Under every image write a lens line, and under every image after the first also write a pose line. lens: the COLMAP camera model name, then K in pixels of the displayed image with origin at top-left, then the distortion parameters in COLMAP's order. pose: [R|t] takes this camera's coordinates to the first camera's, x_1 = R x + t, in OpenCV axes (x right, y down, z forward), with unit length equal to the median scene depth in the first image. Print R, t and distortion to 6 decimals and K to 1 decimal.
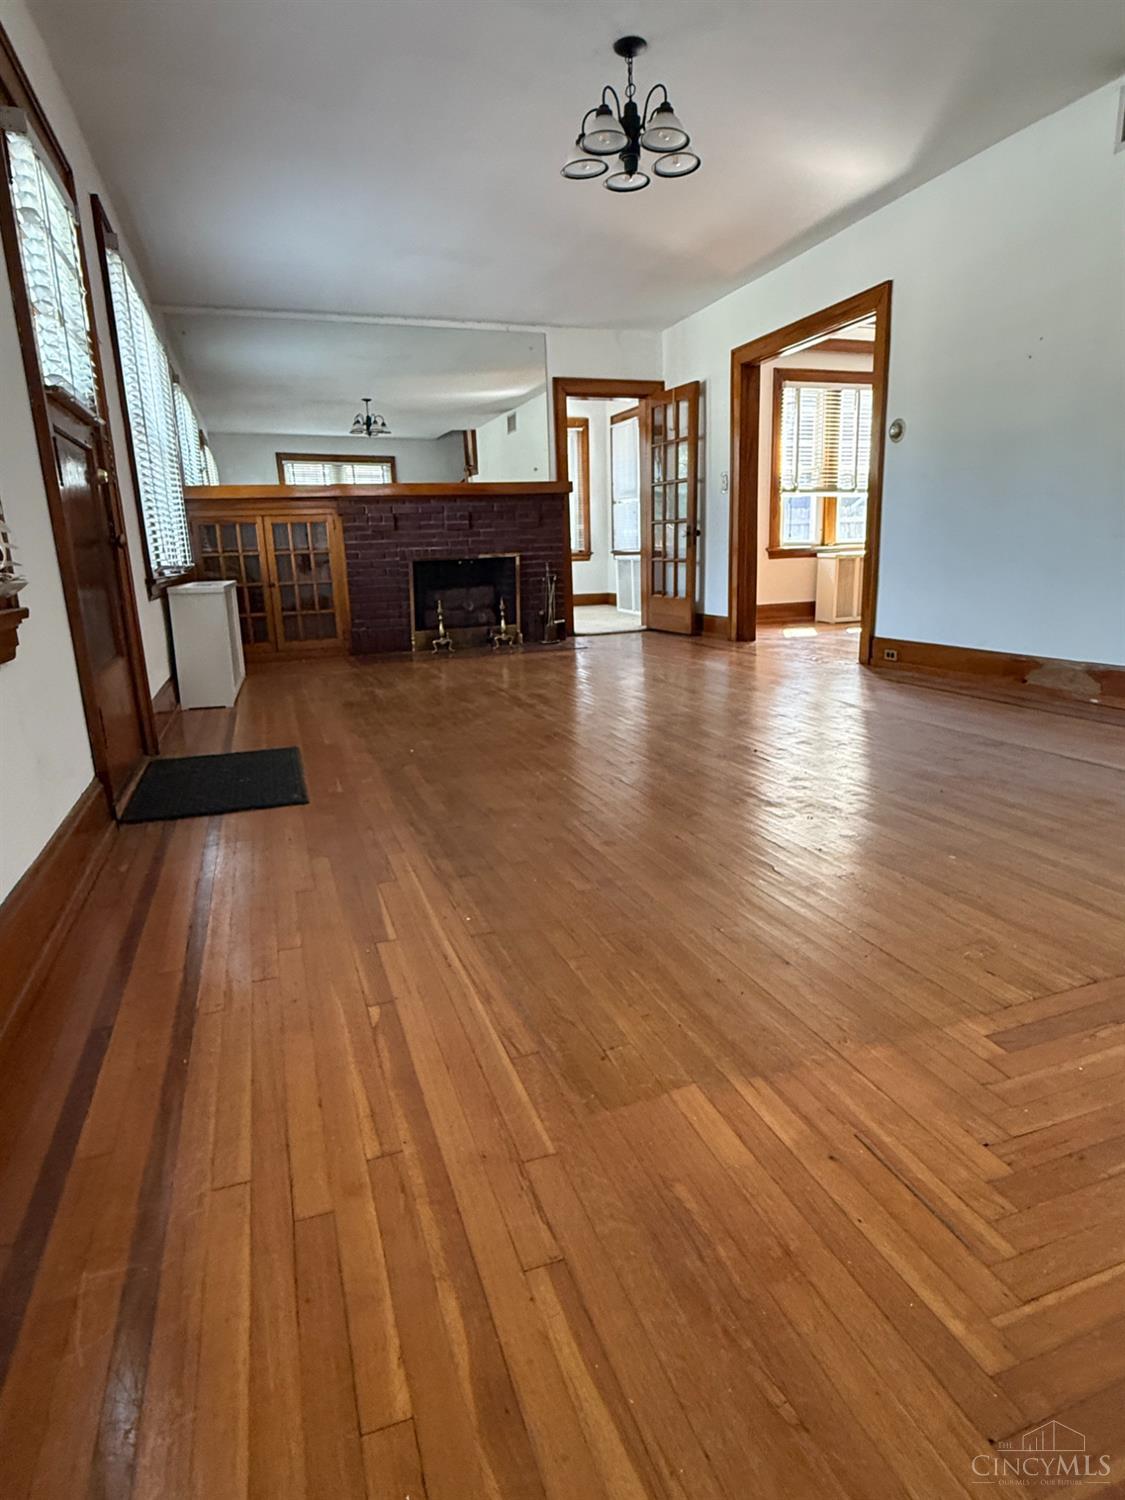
lens RADIAL K [[846.2, 0, 562.5], [0, 846.2, 750.0], [0, 0, 1]] dist [0.000255, 0.000099]
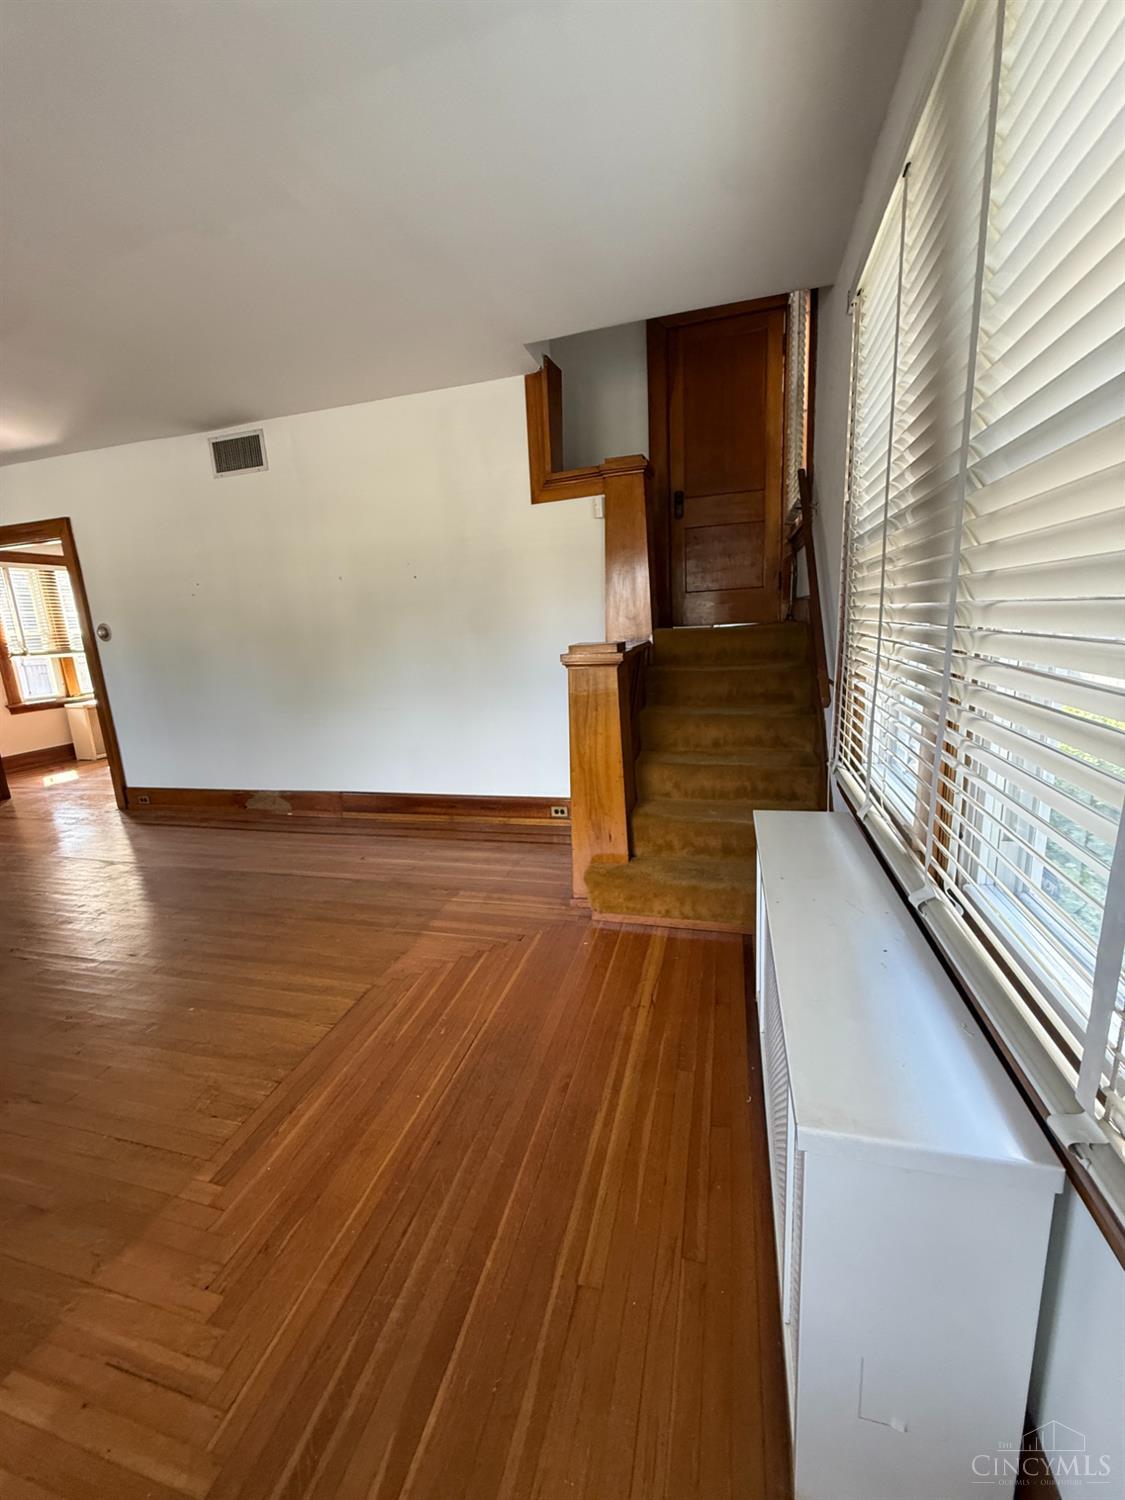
lens RADIAL K [[591.2, 0, 562.5], [0, 591.2, 750.0], [0, 0, 1]] dist [0.001061, -0.000150]
pose [[0.571150, -0.168072, 0.803455, 0.037426], [0.223722, 0.973631, 0.044635, -0.085483], [-0.789770, 0.154257, 0.593691, -0.065890]]
